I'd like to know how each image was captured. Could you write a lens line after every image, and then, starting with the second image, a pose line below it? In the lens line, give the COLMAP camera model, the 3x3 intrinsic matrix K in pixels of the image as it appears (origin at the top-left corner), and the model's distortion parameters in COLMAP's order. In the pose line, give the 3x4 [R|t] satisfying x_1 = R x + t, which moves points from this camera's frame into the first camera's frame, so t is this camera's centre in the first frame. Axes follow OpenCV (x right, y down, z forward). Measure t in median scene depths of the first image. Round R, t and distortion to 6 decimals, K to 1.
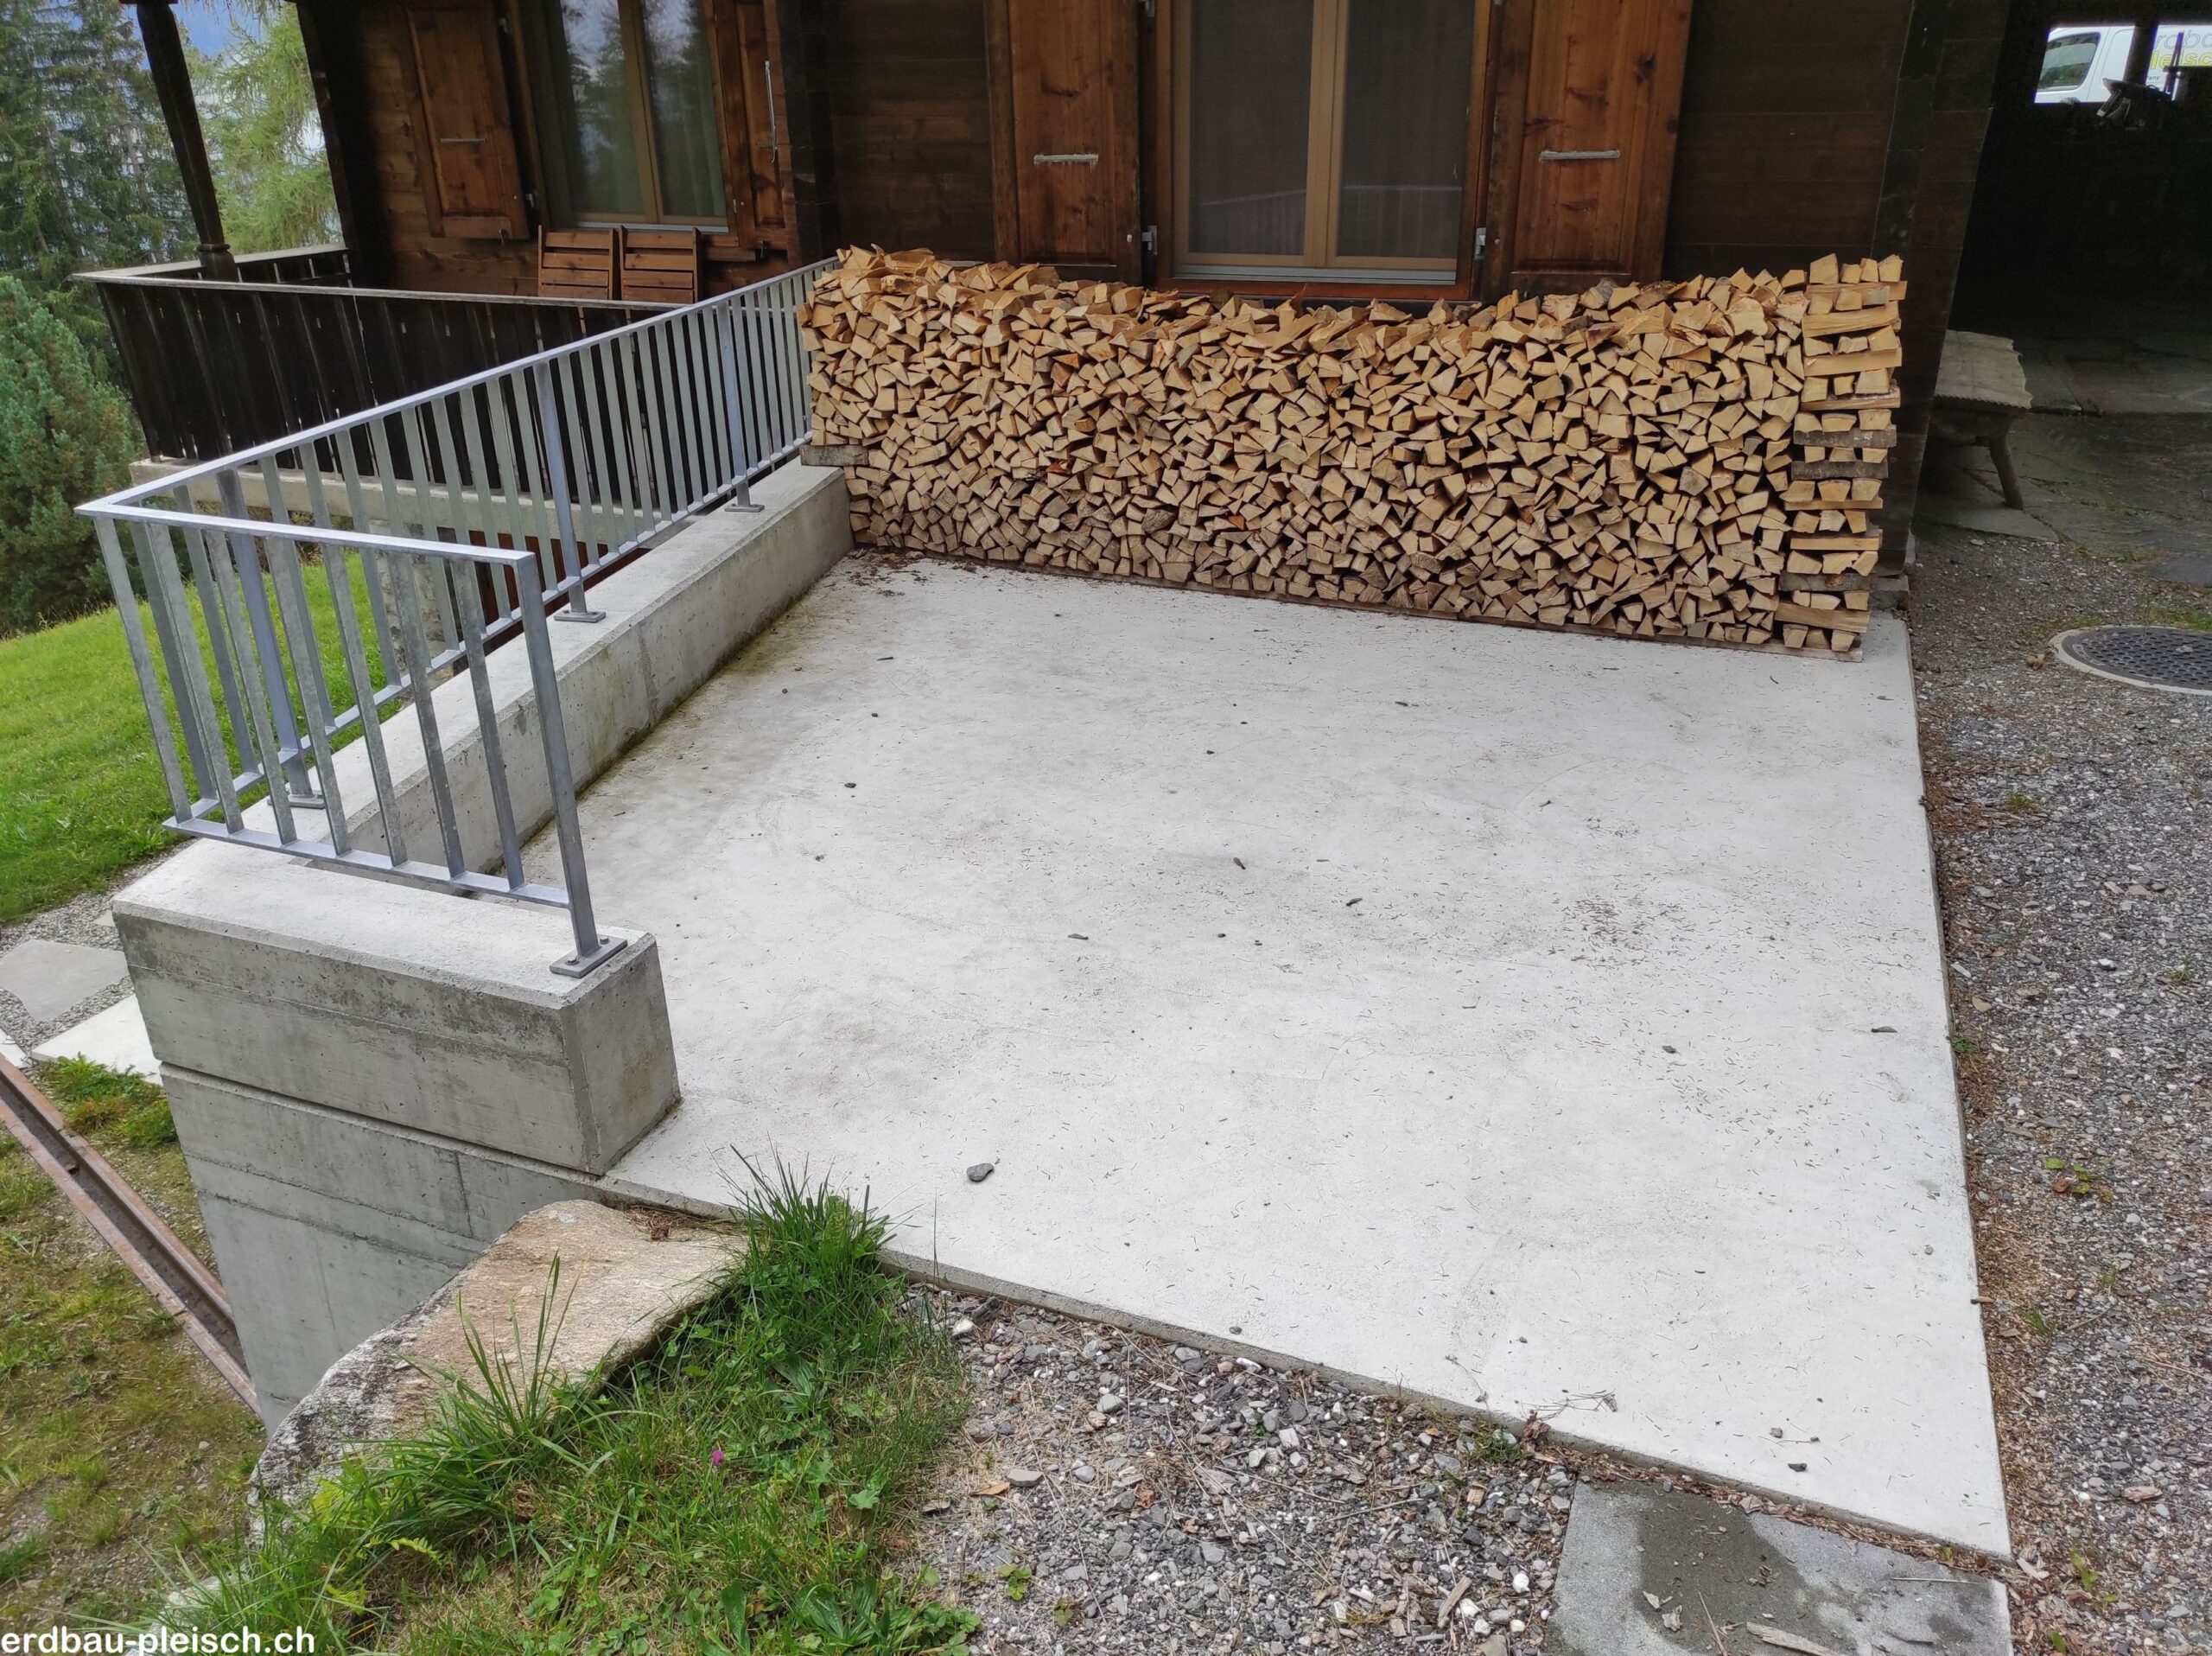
lens RADIAL K [[1607.8, 0, 1106.0], [0, 1607.8, 828.0], [0, 0, 1]] dist [-0.000534, 0.000773]
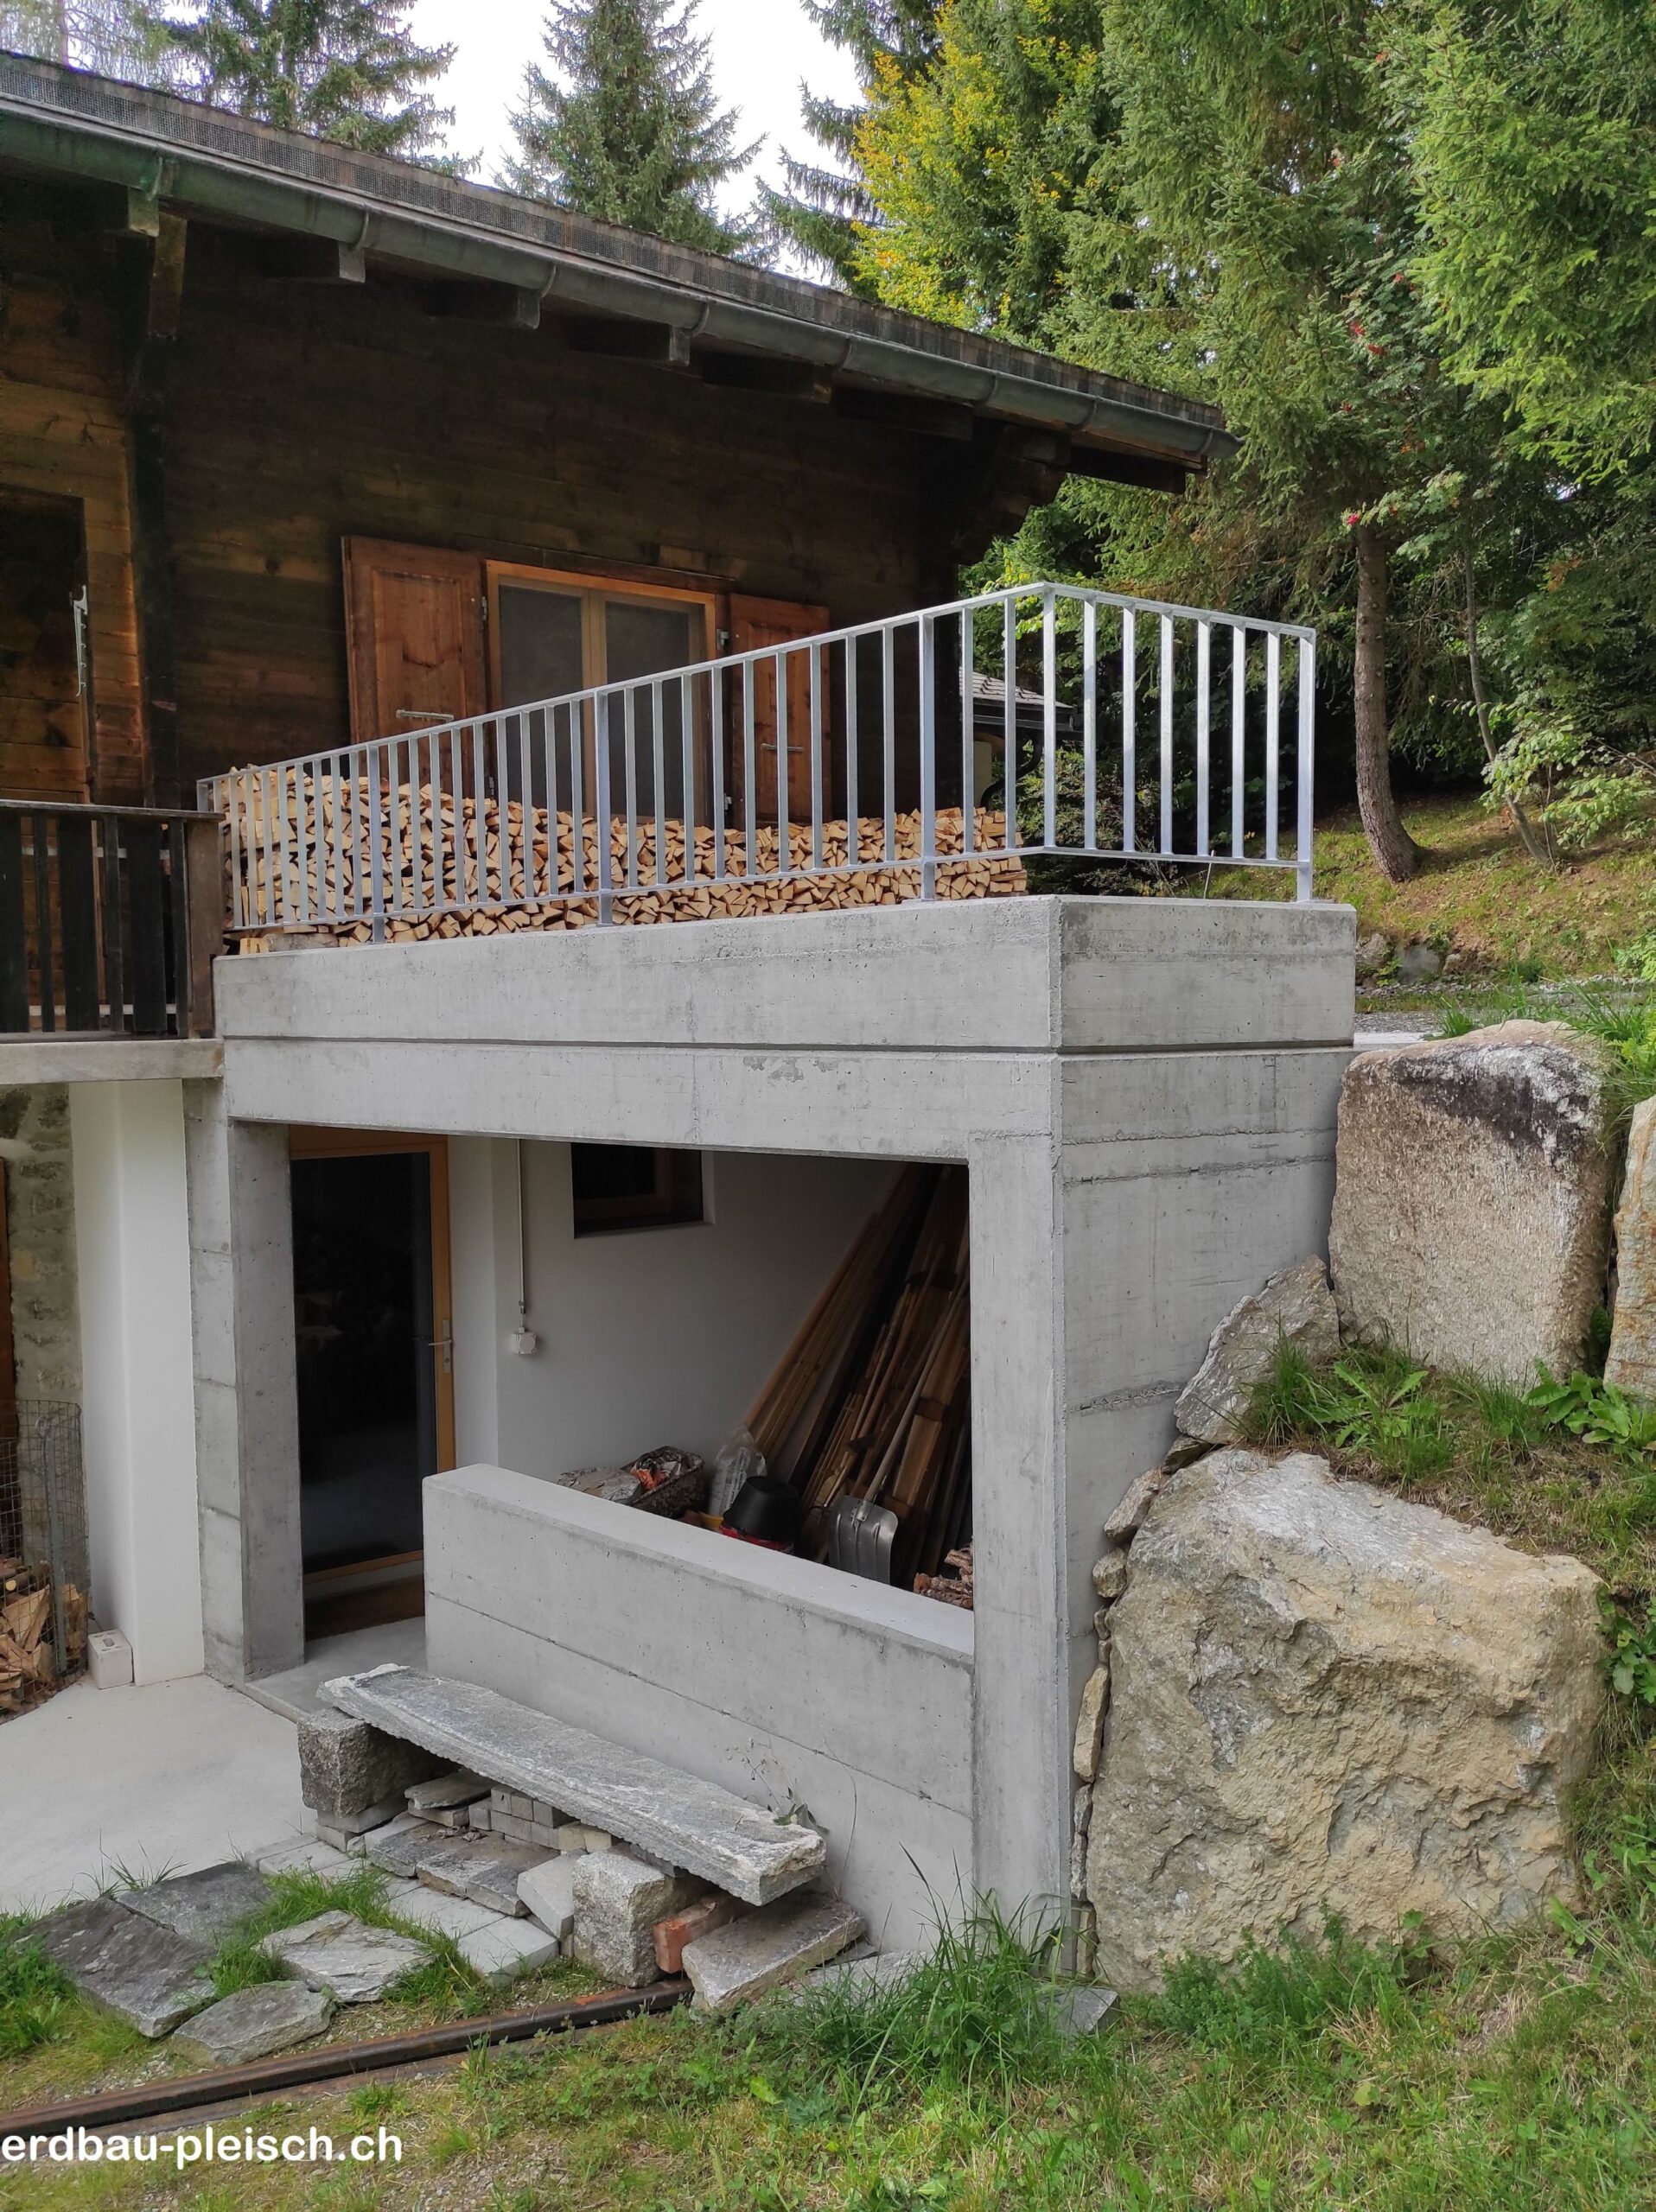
lens RADIAL K [[1646.7, 0, 828.0], [0, 1646.7, 1106.0], [0, 0, 1]] dist [0.011449, 0.006420]
pose [[0.570932, -0.040644, 0.819990, -0.923127], [0.349699, 0.915679, -0.198097, 0.200111], [-0.742797, 0.399850, 0.537004, 0.270620]]
